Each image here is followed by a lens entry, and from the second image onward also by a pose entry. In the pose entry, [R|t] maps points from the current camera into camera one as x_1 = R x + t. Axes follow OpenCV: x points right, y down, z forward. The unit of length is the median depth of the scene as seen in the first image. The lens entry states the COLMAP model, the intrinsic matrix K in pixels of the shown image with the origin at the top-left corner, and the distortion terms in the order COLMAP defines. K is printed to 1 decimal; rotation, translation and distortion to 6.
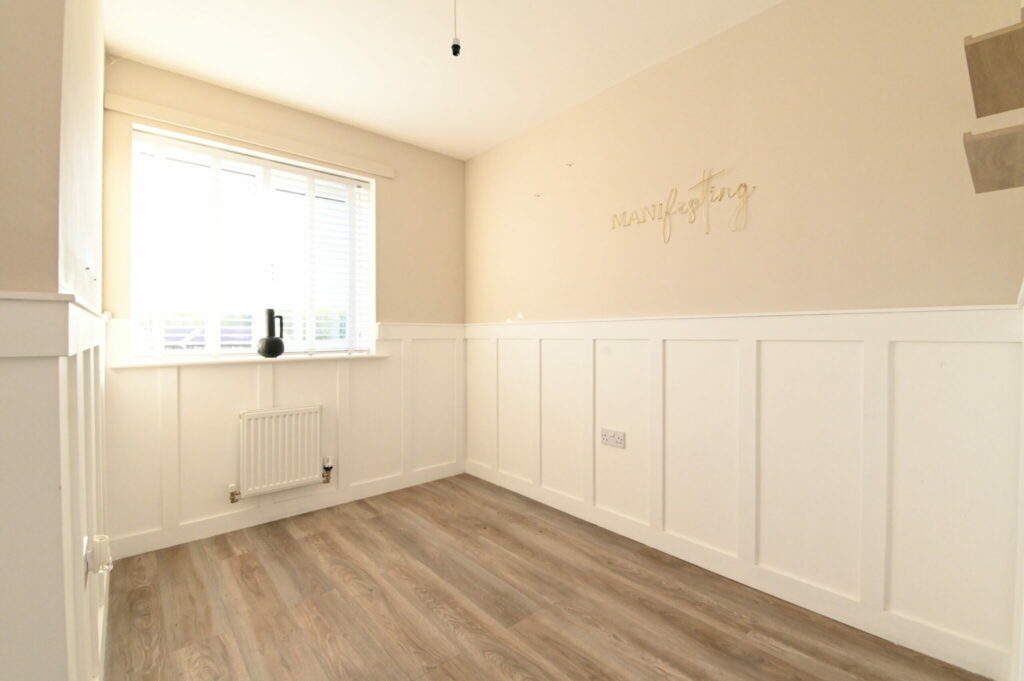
lens RADIAL K [[440.9, 0, 512.6], [0, 440.9, 337.7], [0, 0, 1]] dist [-0.006977, -0.003083]
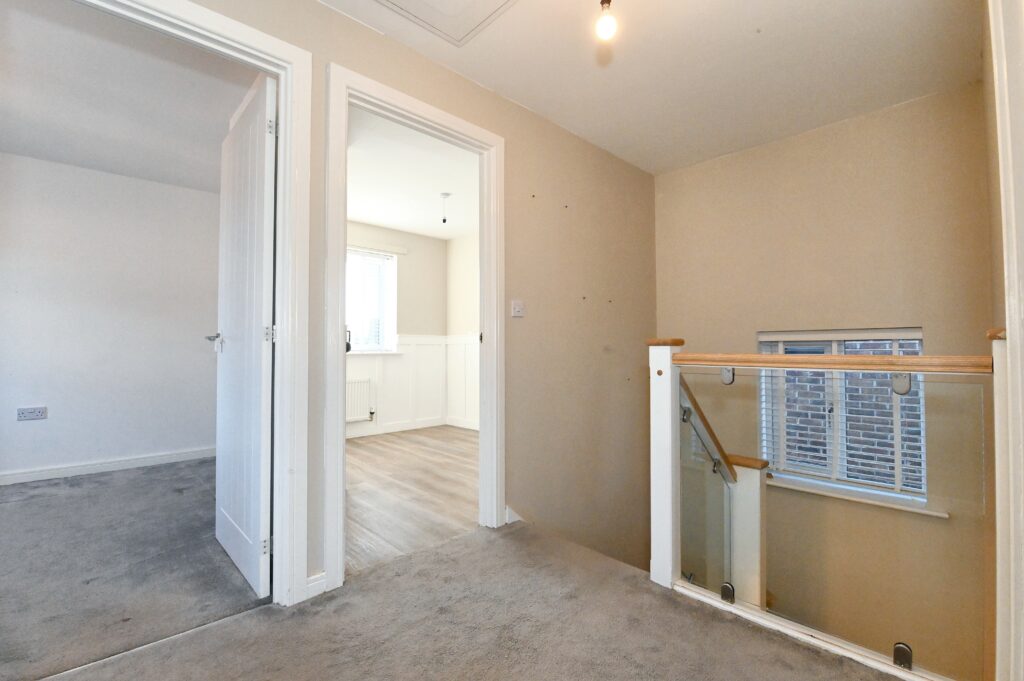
lens RADIAL K [[440.9, 0, 517.6], [0, 440.9, 341.9], [0, 0, 1]] dist [-0.006977, -0.003083]
pose [[0.998282, 0.004259, 0.058431, 0.077569], [-0.003276, 0.999852, -0.016905, 0.024600], [-0.058494, 0.016685, 0.998148, -0.831870]]
